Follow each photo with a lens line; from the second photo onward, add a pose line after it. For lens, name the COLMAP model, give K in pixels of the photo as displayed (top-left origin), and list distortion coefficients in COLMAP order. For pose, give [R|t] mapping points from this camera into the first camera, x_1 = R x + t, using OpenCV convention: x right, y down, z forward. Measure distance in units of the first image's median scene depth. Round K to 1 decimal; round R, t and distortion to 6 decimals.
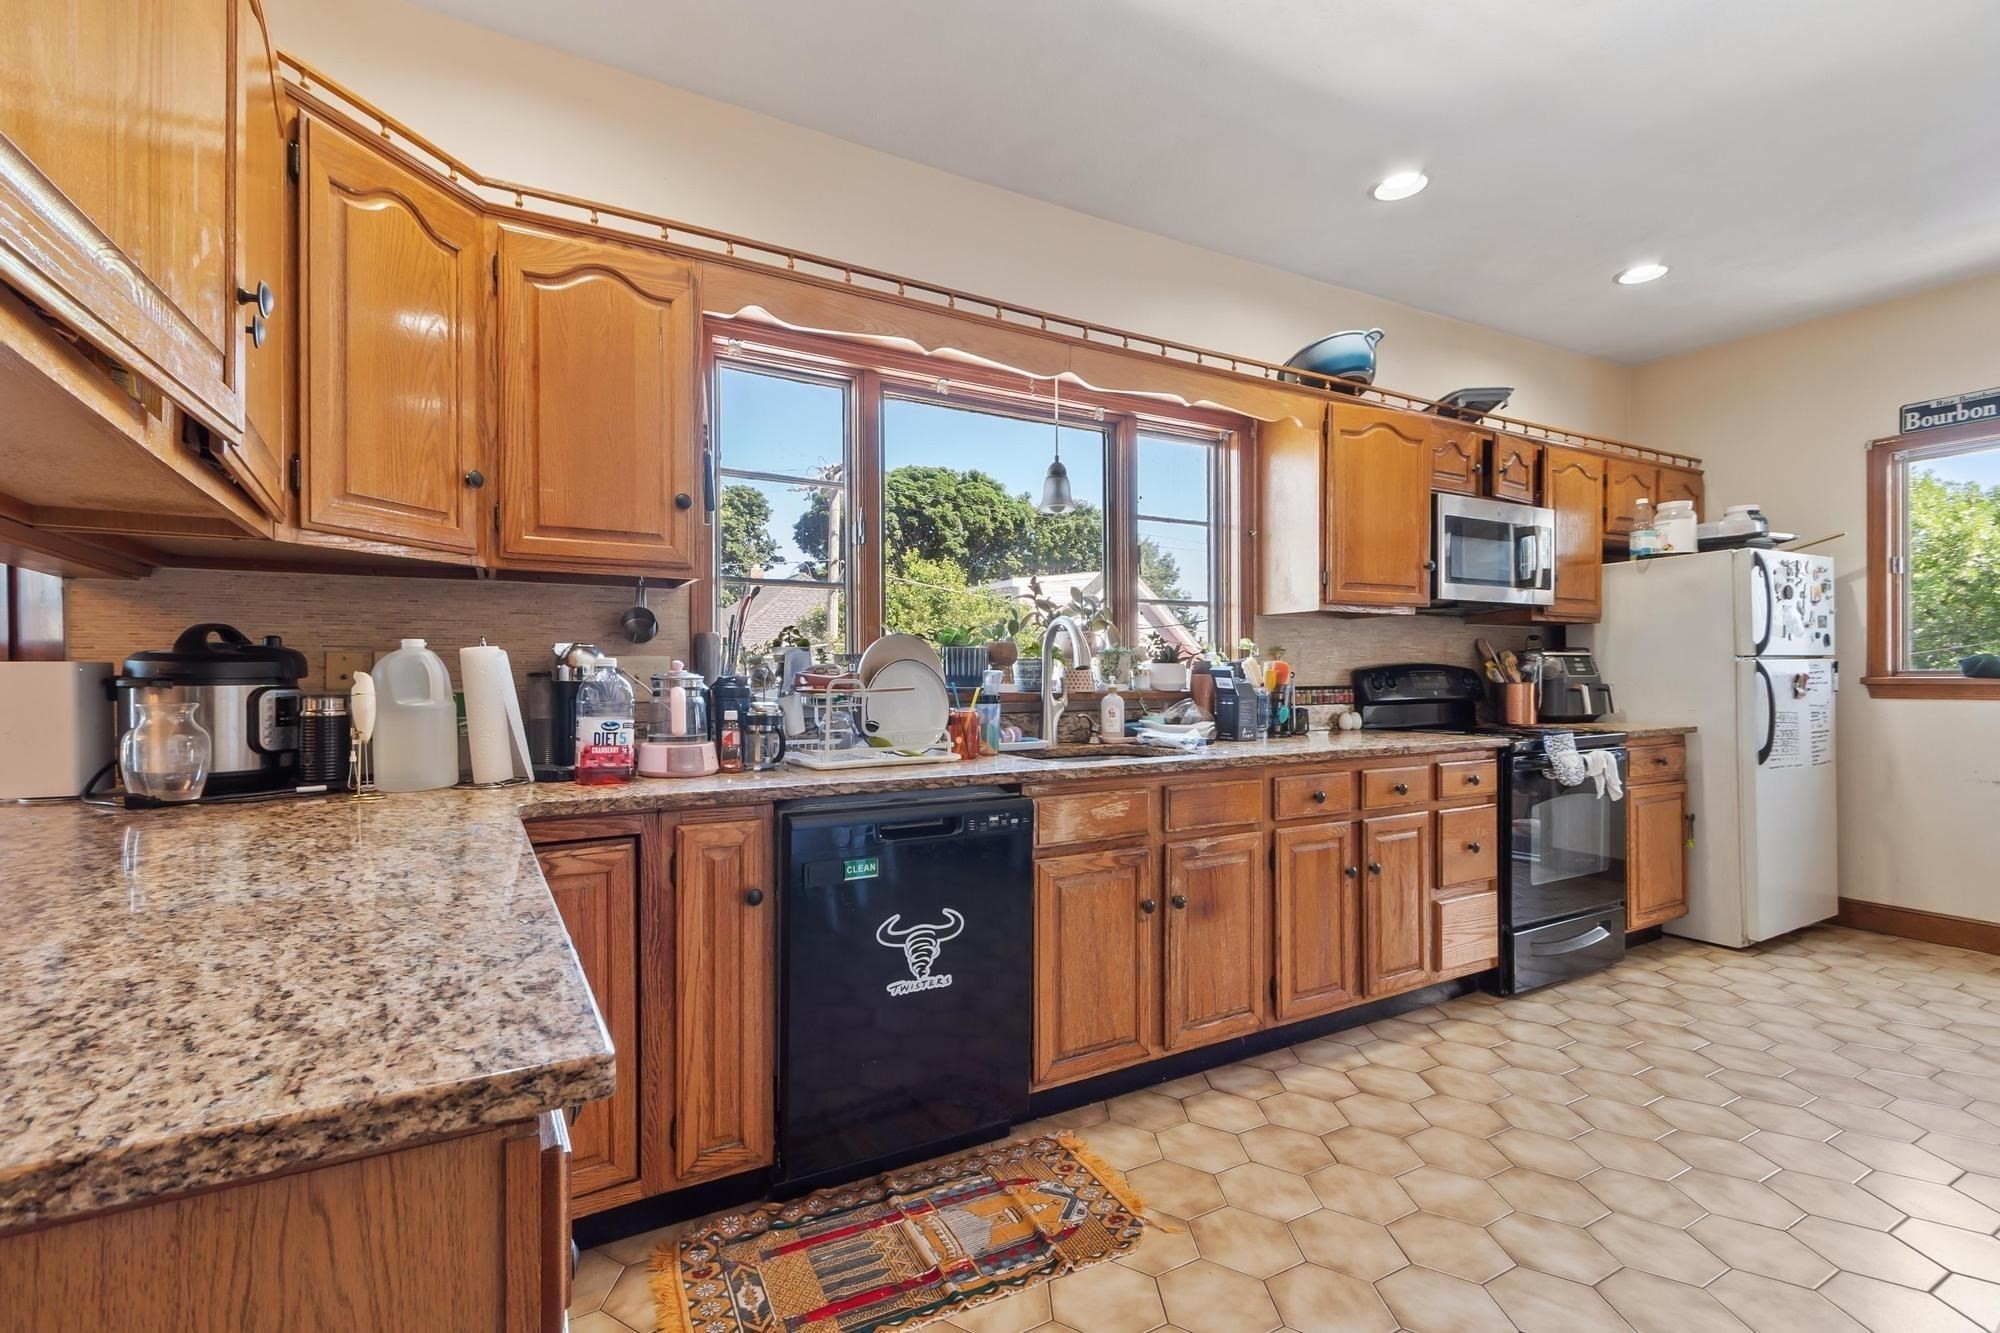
lens RADIAL K [[870.1, 0, 980.5], [0, 870.1, 670.2], [0, 0, 1]] dist [0.001862, -0.000302]
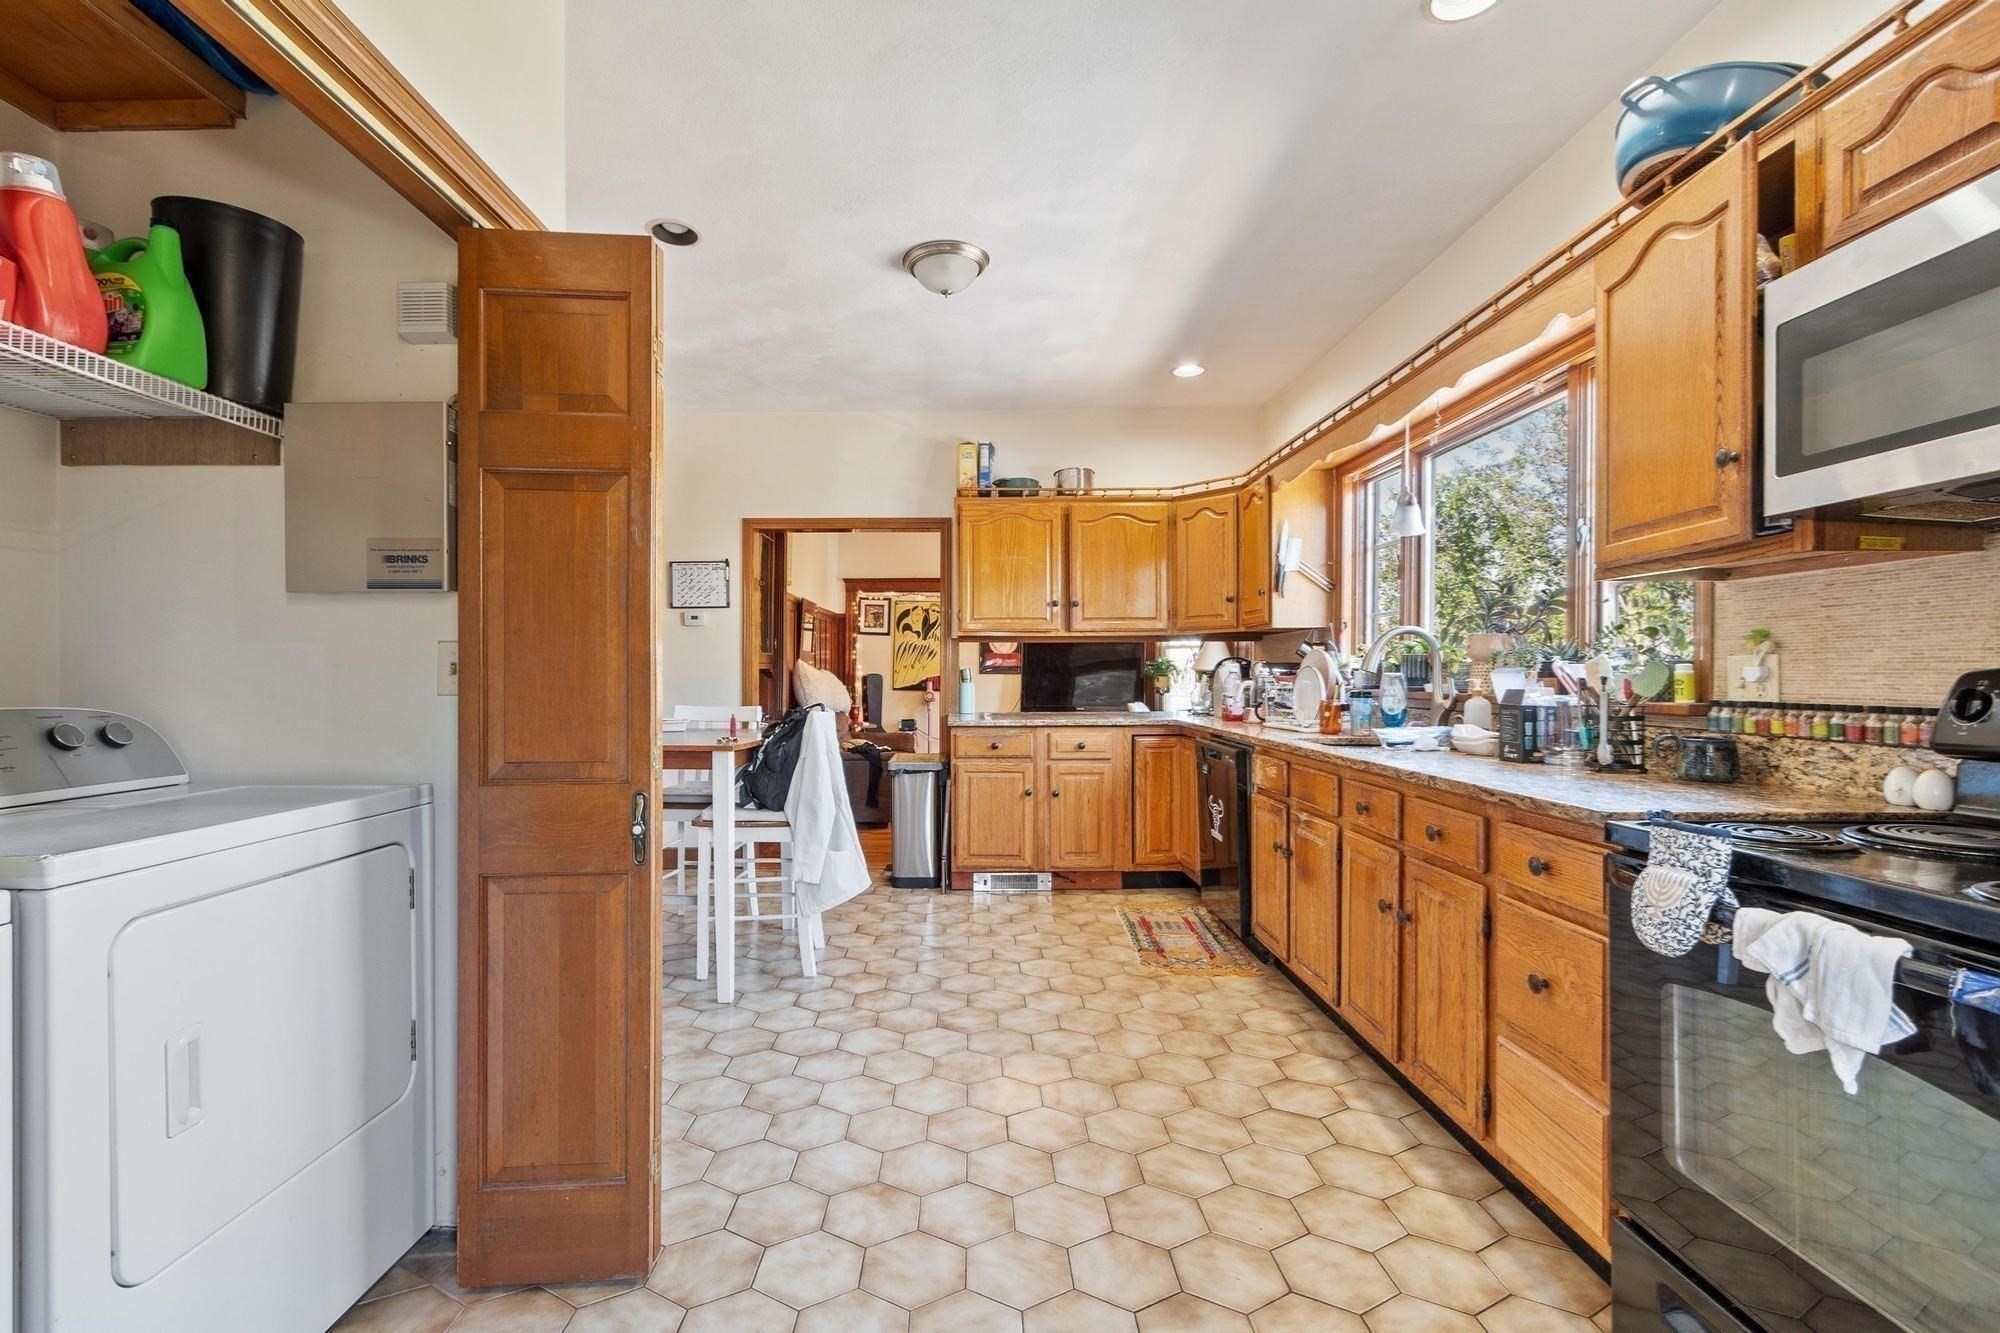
lens RADIAL K [[870.1, 0, 1000.0], [0, 870.1, 675.7], [0, 0, 1]] dist [0.001862, -0.000302]
pose [[-0.449458, -0.002446, -0.893298, 1.663762], [-0.001451, 0.999997, -0.002008, 0.004198], [0.893300, 0.000394, -0.449461, 1.264327]]
